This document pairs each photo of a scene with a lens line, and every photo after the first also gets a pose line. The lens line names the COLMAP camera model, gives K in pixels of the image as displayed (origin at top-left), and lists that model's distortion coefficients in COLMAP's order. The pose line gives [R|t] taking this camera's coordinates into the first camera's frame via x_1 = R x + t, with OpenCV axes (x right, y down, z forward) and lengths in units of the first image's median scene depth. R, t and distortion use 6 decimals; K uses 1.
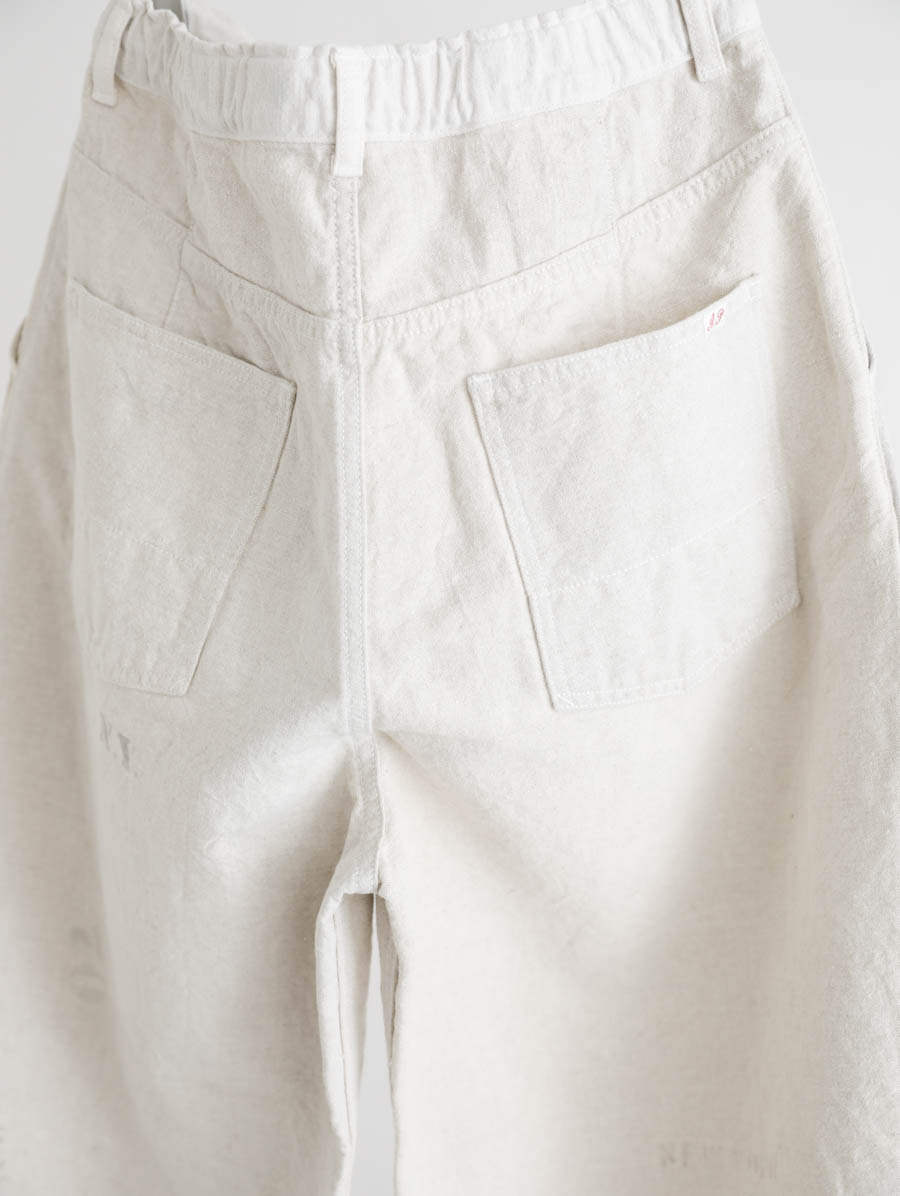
lens RADIAL K [[1745.3, 0, 450.0], [0, 1745.3, 598.0], [0, 0, 1]] dist [0.012847, 0.180832]
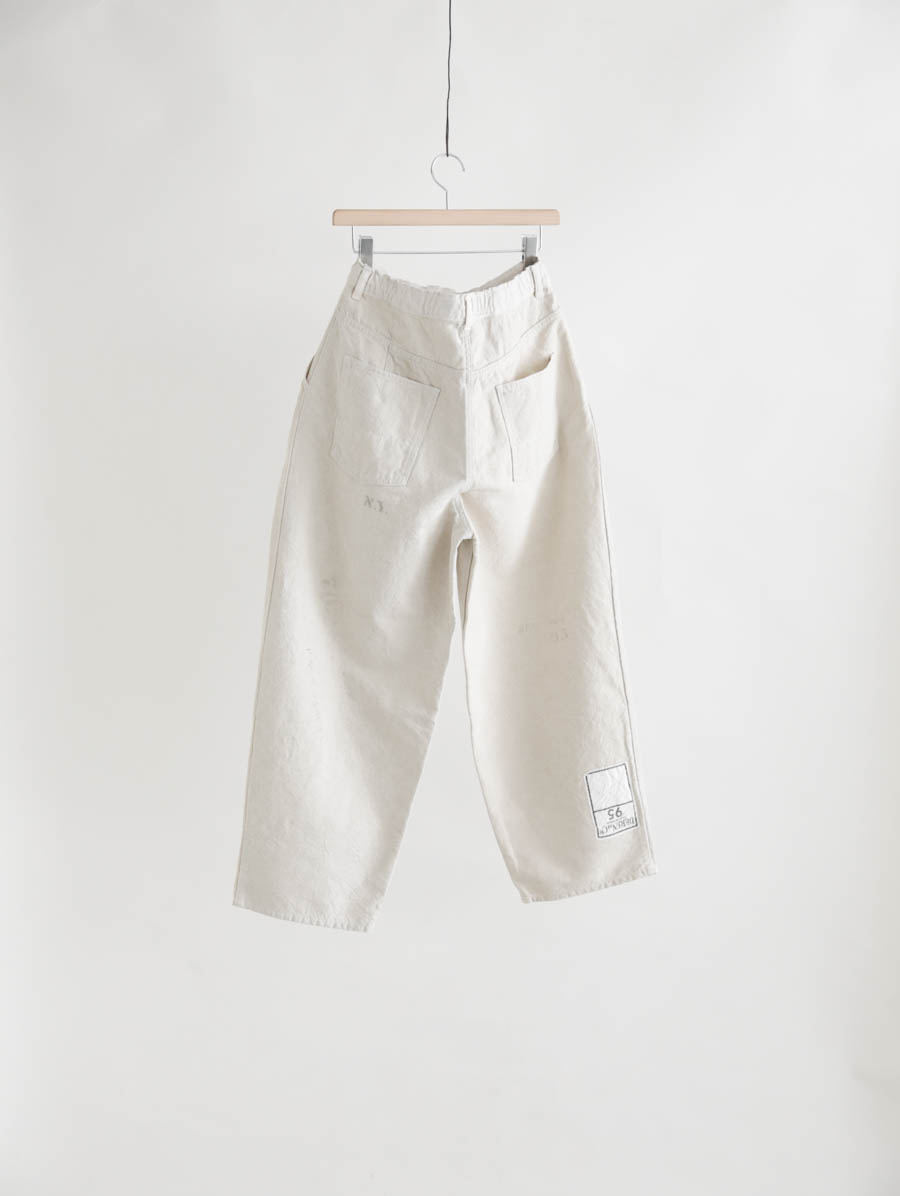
lens RADIAL K [[1745.3, 0, 450.0], [0, 1745.3, 598.0], [0, 0, 1]] dist [0.012847, 0.180832]
pose [[0.878581, -0.086810, 0.469638, -1.735229], [0.072069, 0.996180, 0.049313, 0.117464], [-0.472125, -0.009479, 0.881481, -2.032771]]
